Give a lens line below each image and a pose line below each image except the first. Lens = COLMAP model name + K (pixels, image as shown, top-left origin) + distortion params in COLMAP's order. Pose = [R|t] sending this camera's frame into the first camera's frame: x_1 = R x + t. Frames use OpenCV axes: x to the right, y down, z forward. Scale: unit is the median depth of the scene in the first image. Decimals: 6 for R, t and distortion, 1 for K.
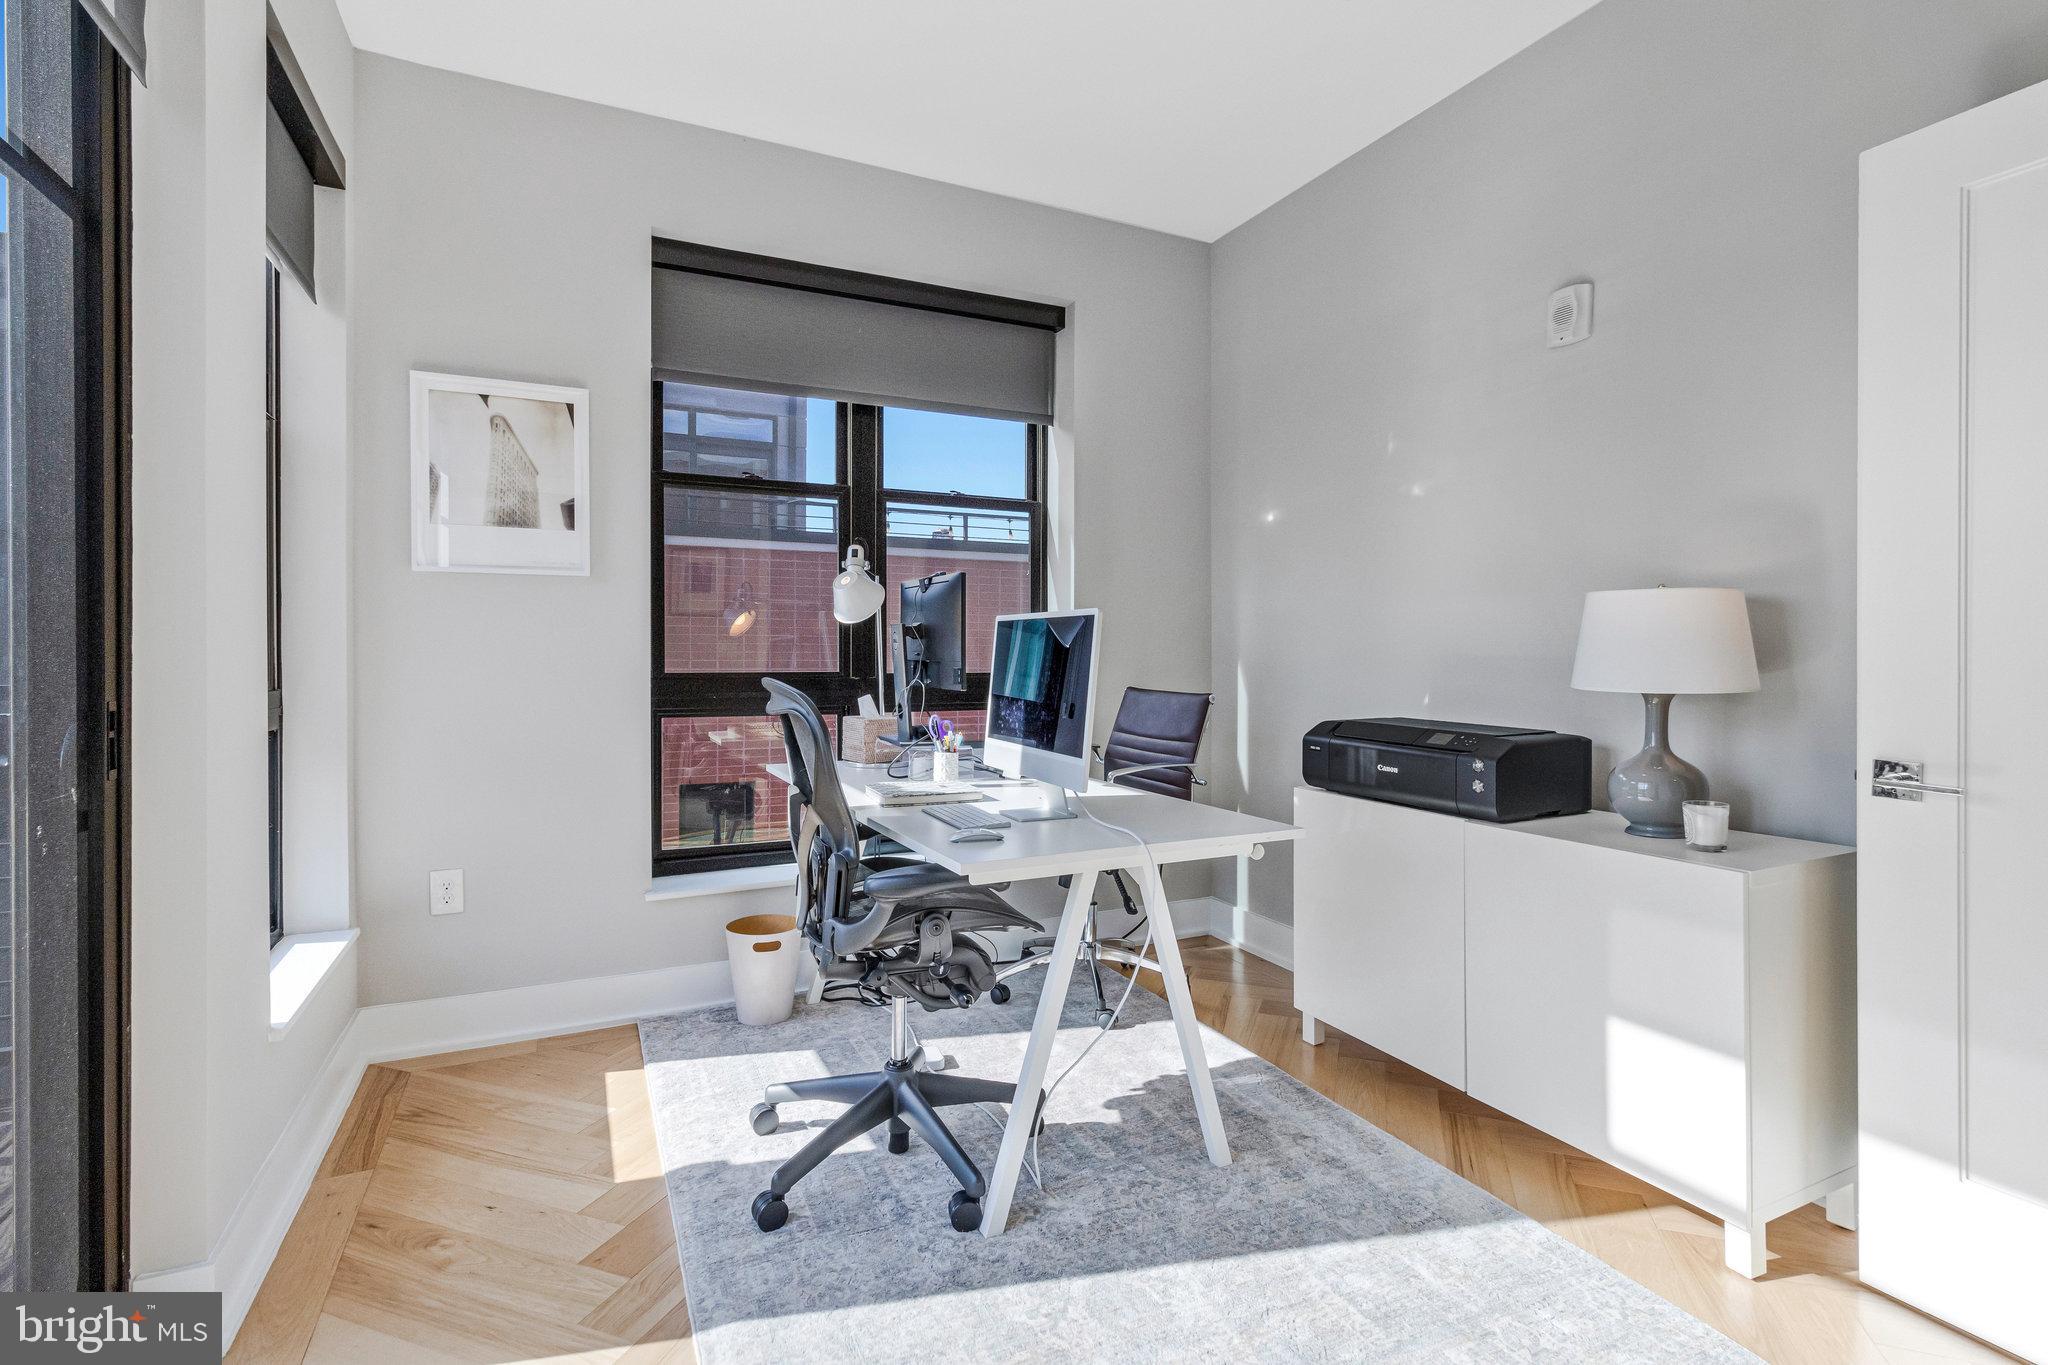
lens RADIAL K [[973.5, 0, 1028.6], [0, 973.5, 672.9], [0, 0, 1]] dist [0.006315, -0.003159]
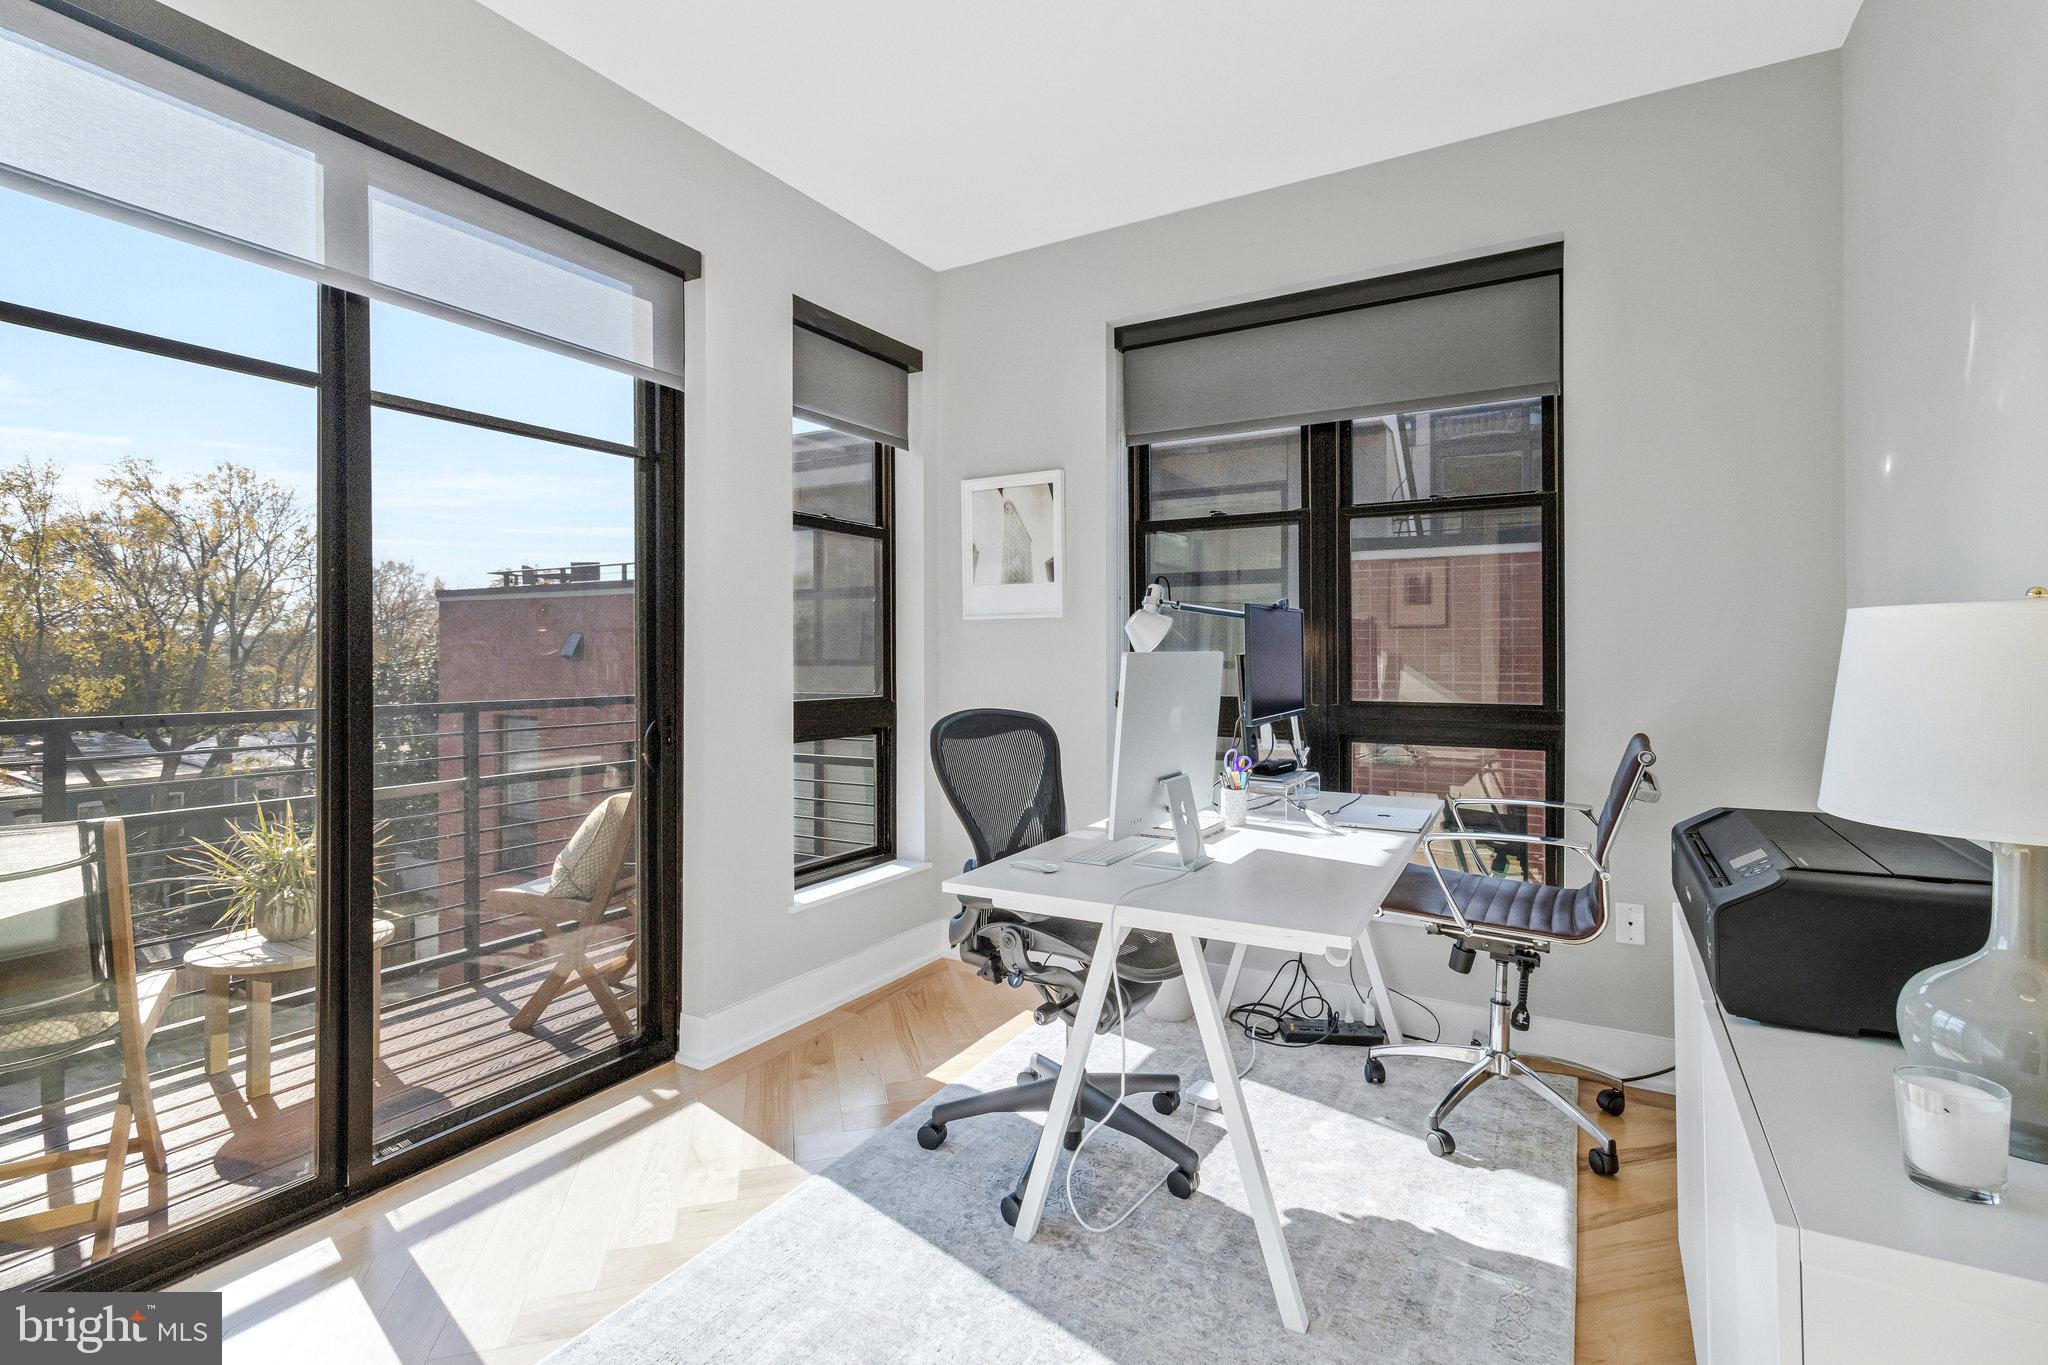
lens RADIAL K [[973.5, 0, 1019.4], [0, 973.5, 666.6], [0, 0, 1]] dist [0.006315, -0.003159]
pose [[0.558254, 0.005265, -0.829653, 0.577740], [-0.009734, 0.999953, -0.000204, -0.036100], [0.829613, 0.008190, 0.558279, 0.263456]]
